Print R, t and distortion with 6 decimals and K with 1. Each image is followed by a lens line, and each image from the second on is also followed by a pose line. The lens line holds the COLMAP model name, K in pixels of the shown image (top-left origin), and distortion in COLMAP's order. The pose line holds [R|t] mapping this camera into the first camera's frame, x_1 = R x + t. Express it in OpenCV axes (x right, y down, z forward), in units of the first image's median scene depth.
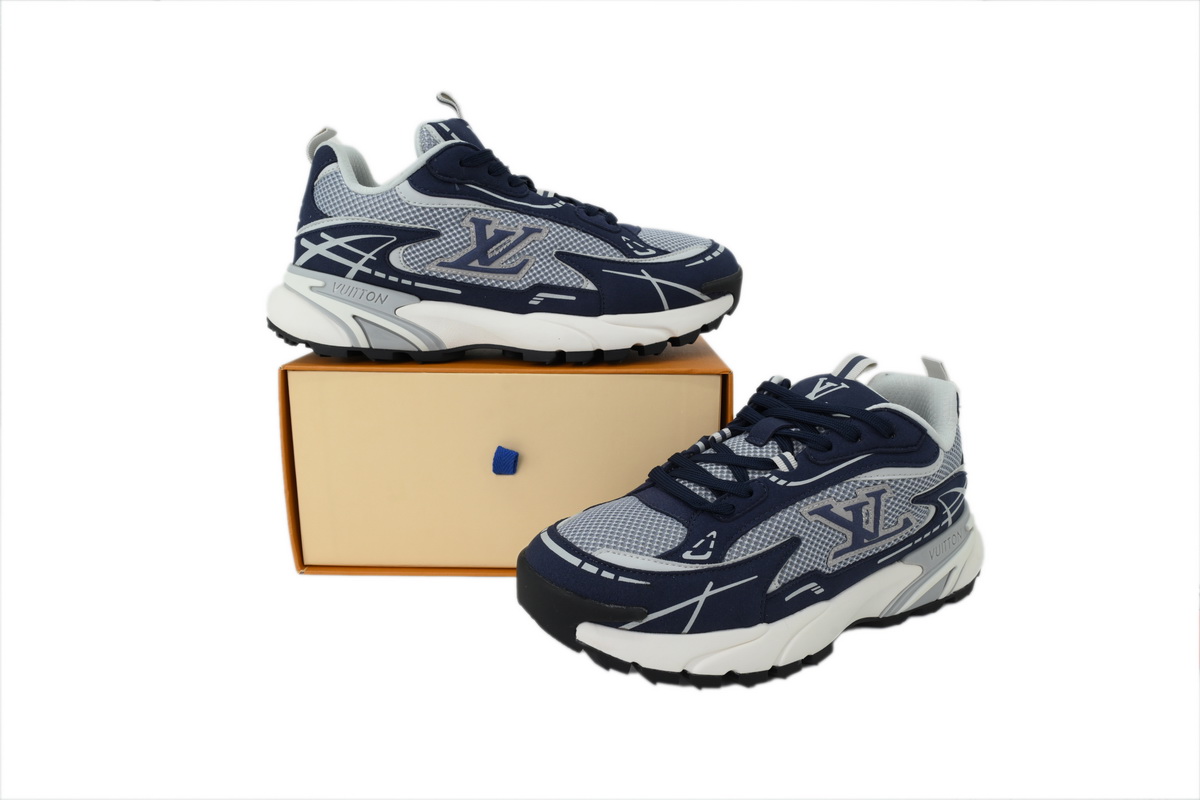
lens RADIAL K [[821.7, 0, 598.7], [0, 821.7, 419.4], [0, 0, 1]] dist [0.003864, -0.000450]
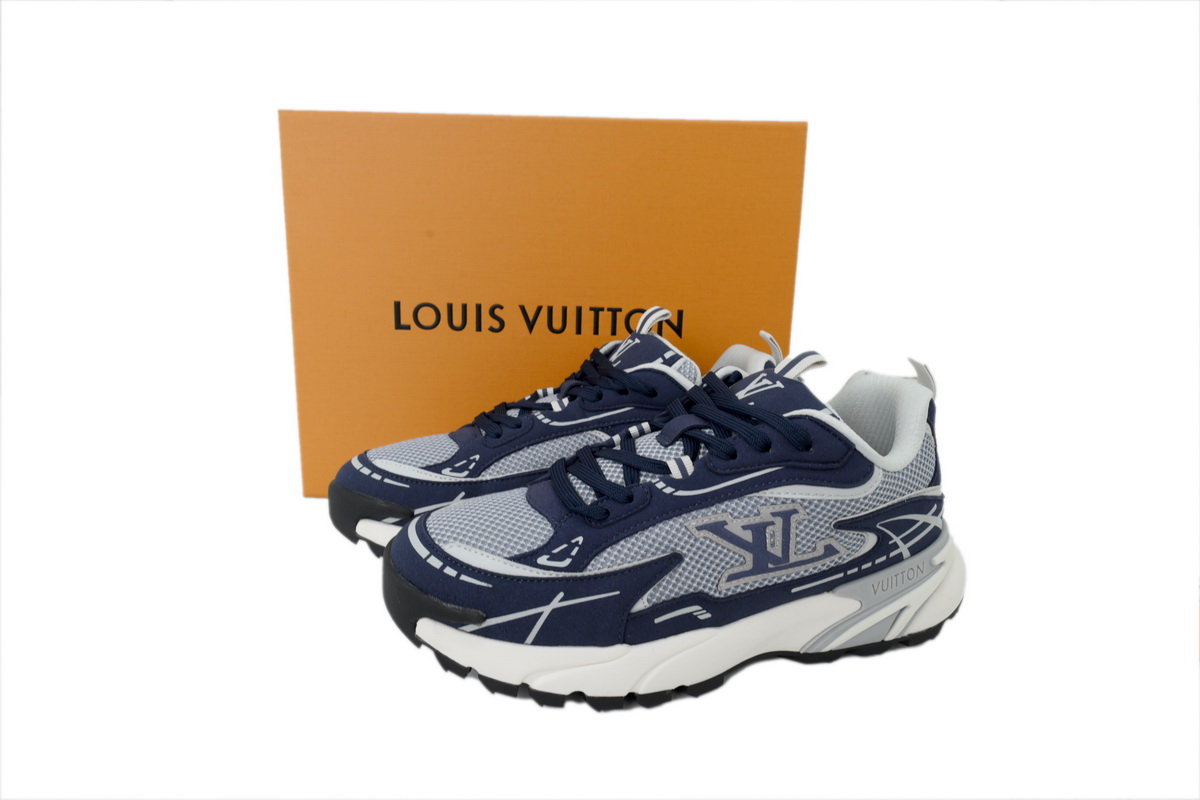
lens RADIAL K [[821.7, 0, 598.7], [0, 821.7, 419.4], [0, 0, 1]] dist [0.003864, -0.000450]
pose [[0.971913, 0.081253, -0.220871, 0.337325], [-0.070369, 0.995907, 0.056717, -0.044208], [0.224575, -0.039582, 0.973653, 0.122301]]
